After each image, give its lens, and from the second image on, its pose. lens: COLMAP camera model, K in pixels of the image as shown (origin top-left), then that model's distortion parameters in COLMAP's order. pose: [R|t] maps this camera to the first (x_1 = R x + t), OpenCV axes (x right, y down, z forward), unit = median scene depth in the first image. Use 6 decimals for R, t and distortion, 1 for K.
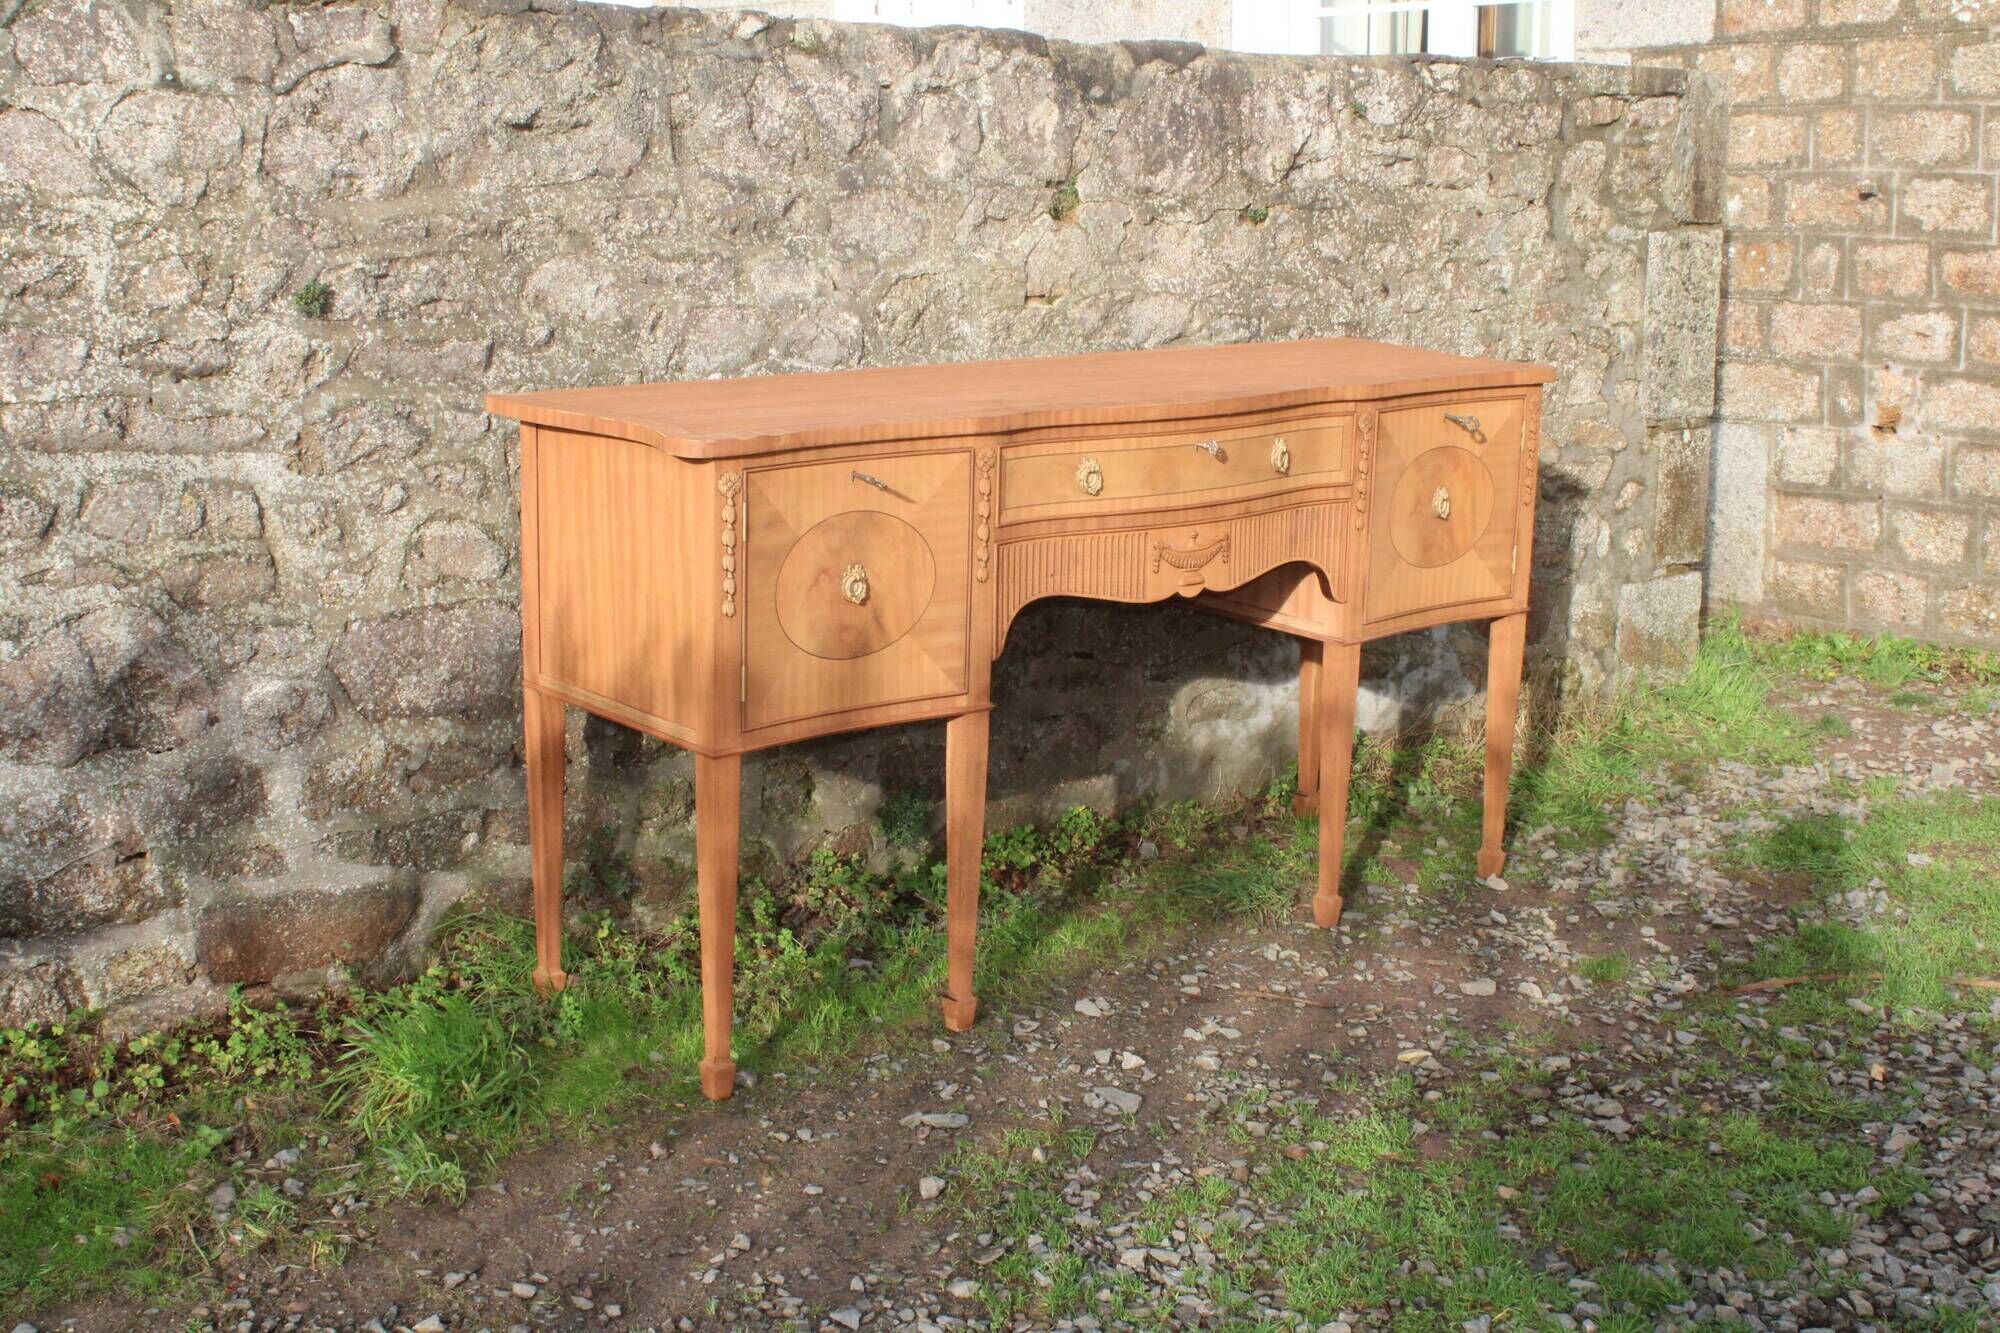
lens RADIAL K [[2603.1, 0, 987.6], [0, 2603.1, 651.7], [0, 0, 1]] dist [-0.083620, 0.155069]
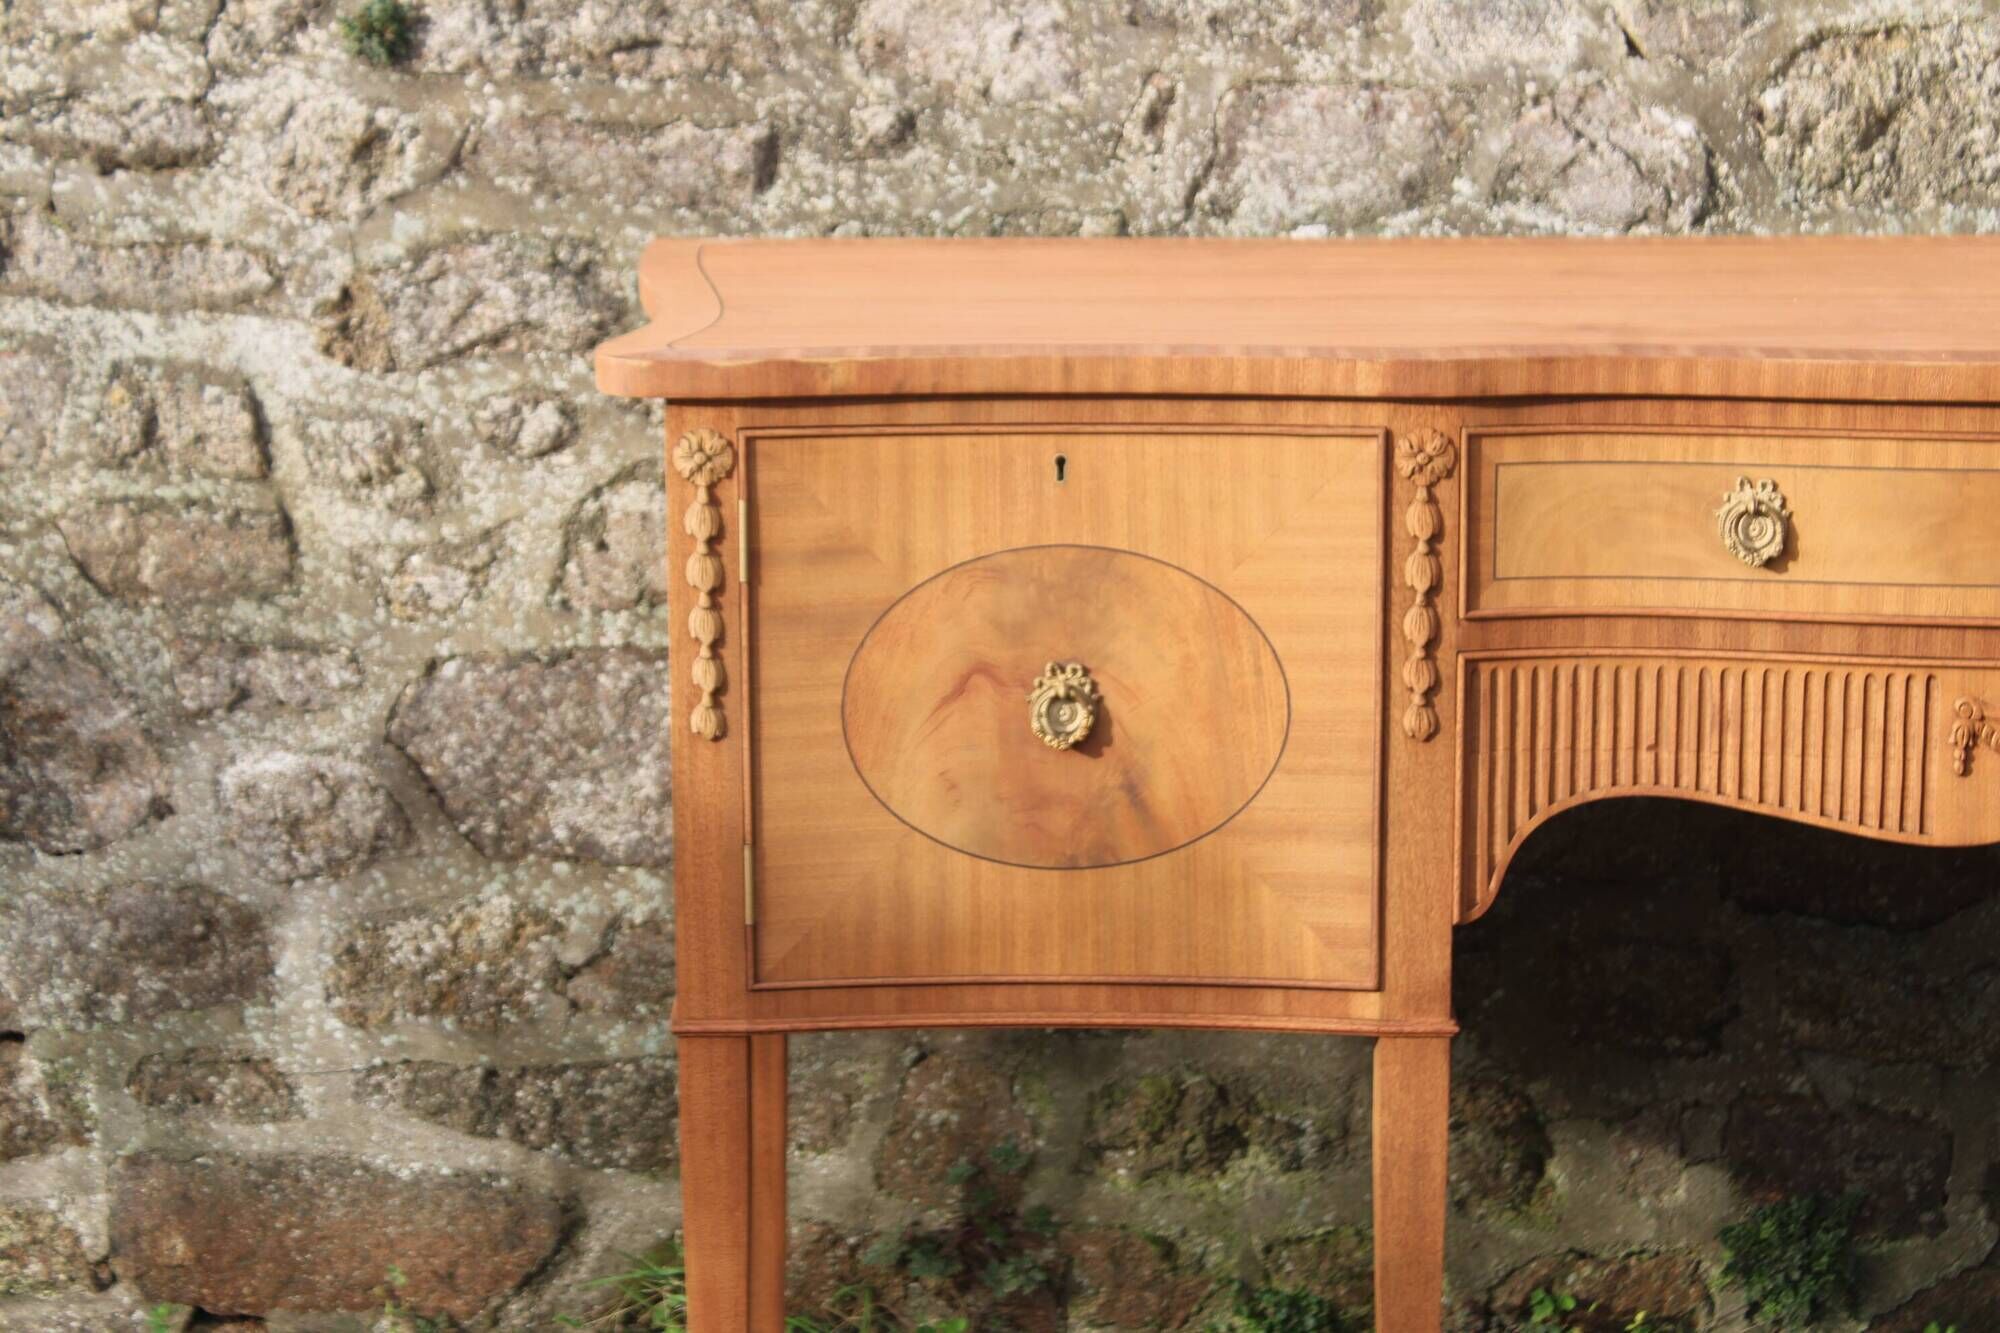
lens RADIAL K [[4793.6, 0, 975.6], [0, 4793.6, 661.8], [0, 0, 1]] dist [0.062570, 0.329552]
pose [[0.752894, 0.117312, -0.647603, 0.441715], [-0.121862, 0.991820, 0.037991, -0.058822], [0.646762, 0.050315, 0.761031, 0.333142]]
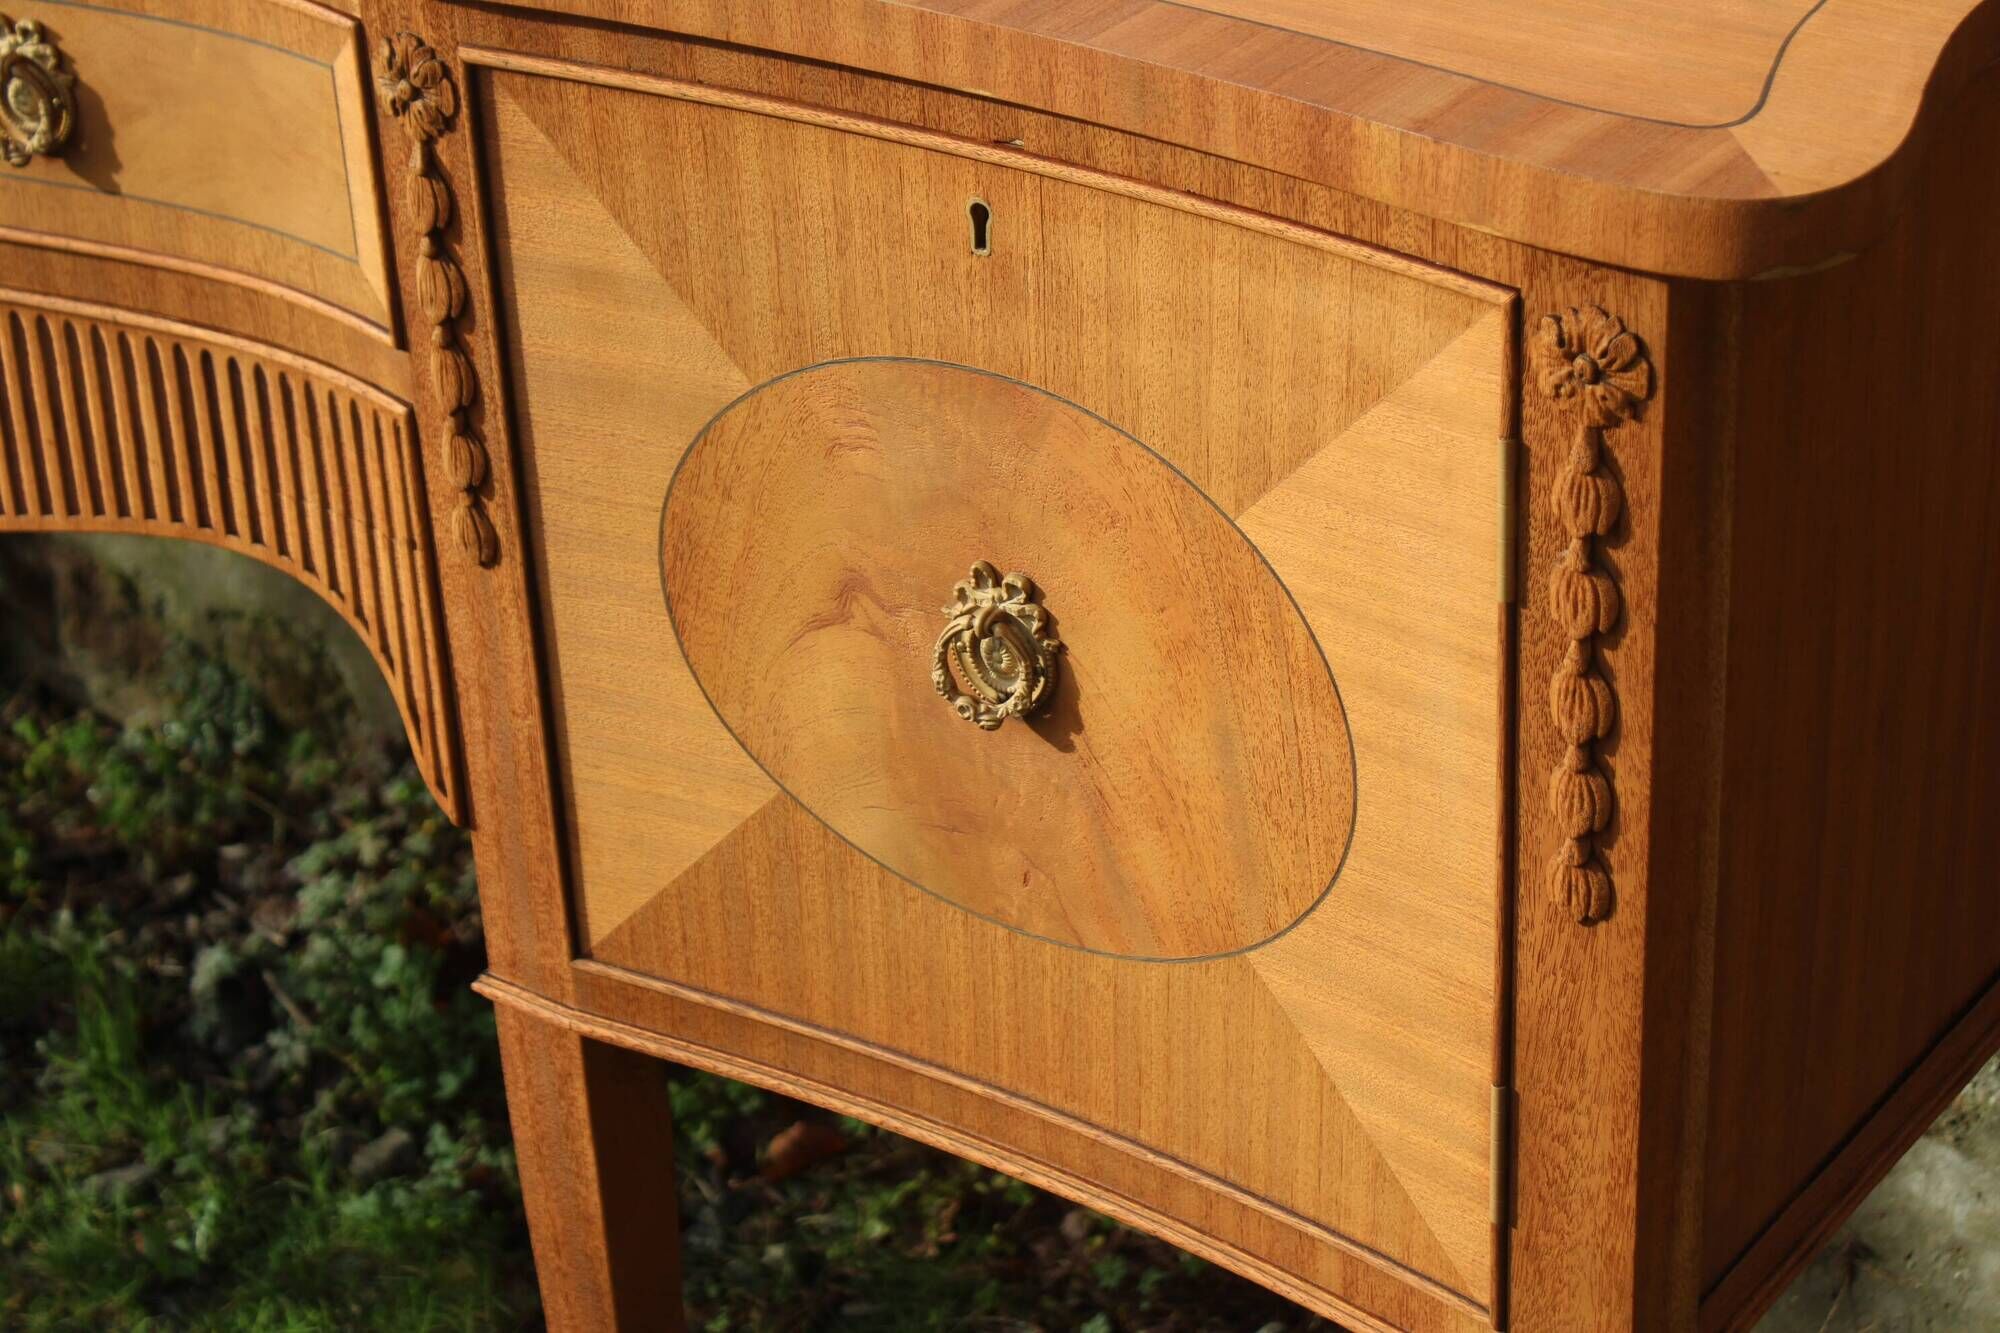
lens RADIAL K [[4023.7, 0, 999.6], [0, 4023.7, 665.5], [0, 0, 1]] dist [-0.040725, -0.088653]
pose [[0.221161, 0.442855, -0.868888, 0.490708], [-0.162457, 0.895232, 0.414931, -0.202818], [0.961611, 0.049391, 0.269935, 1.048058]]
